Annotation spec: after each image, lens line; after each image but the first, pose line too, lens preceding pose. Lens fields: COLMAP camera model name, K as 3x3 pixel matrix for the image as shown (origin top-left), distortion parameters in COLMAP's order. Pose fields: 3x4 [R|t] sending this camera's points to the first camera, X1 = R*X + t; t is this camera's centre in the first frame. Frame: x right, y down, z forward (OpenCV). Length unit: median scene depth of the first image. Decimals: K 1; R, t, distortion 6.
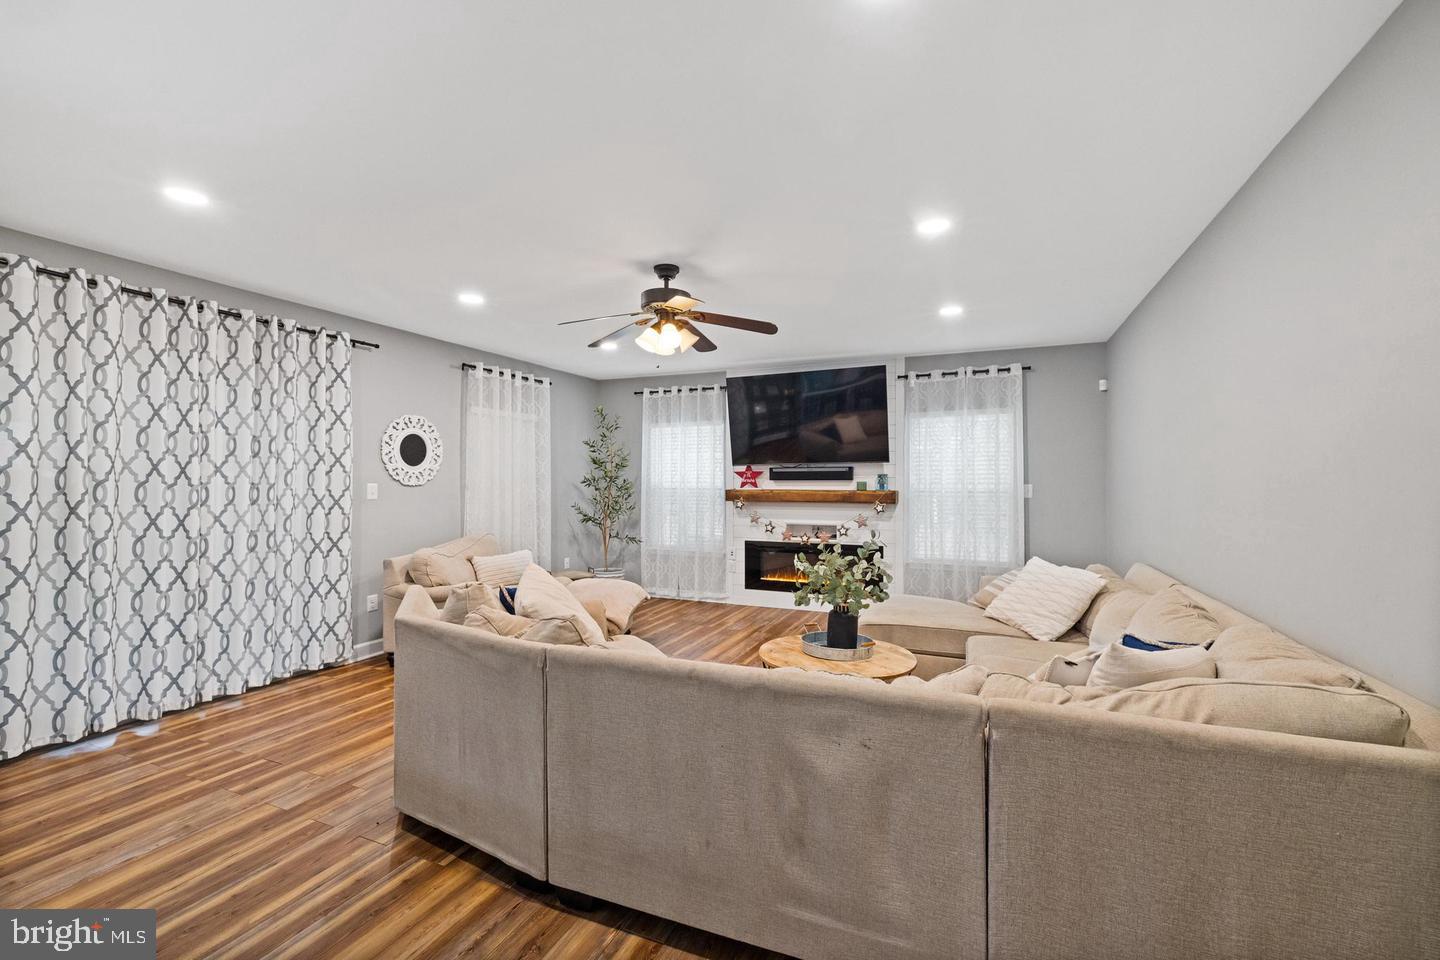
lens RADIAL K [[606.8, 0, 720.2], [0, 606.8, 474.8], [0, 0, 1]] dist [0.001146, 0.000371]
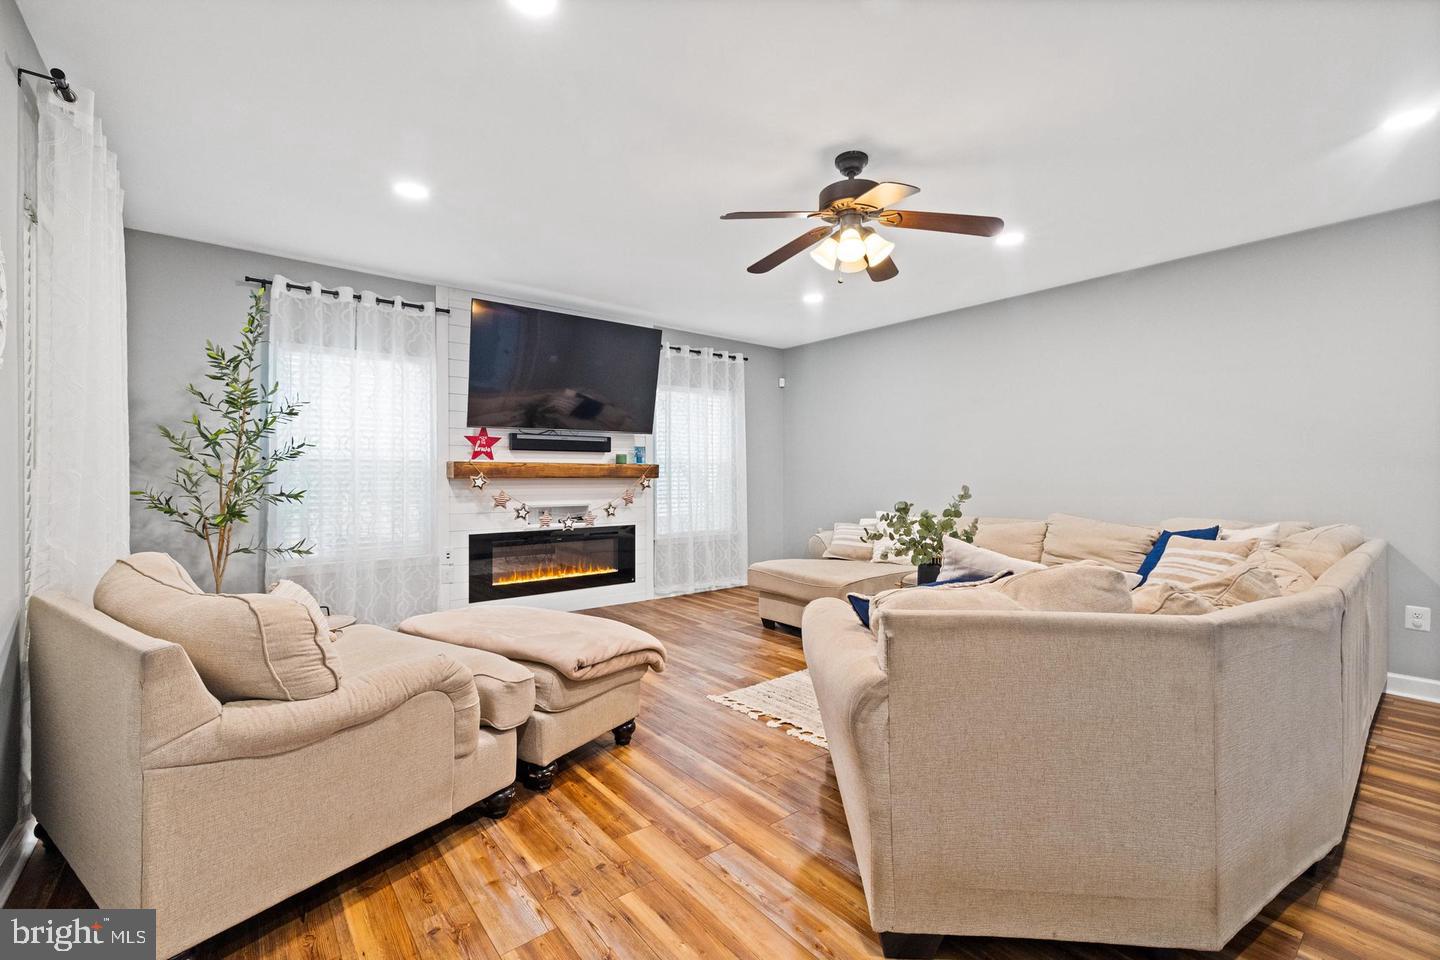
lens RADIAL K [[613.4, 0, 727.4], [0, 613.4, 472.1], [0, 0, 1]] dist [0.000340, 0.000091]
pose [[0.464873, 0.003261, 0.885371, -0.515287], [-0.011524, 0.999931, 0.002368, 0.035219], [-0.885302, -0.011304, 0.464879, 0.460394]]
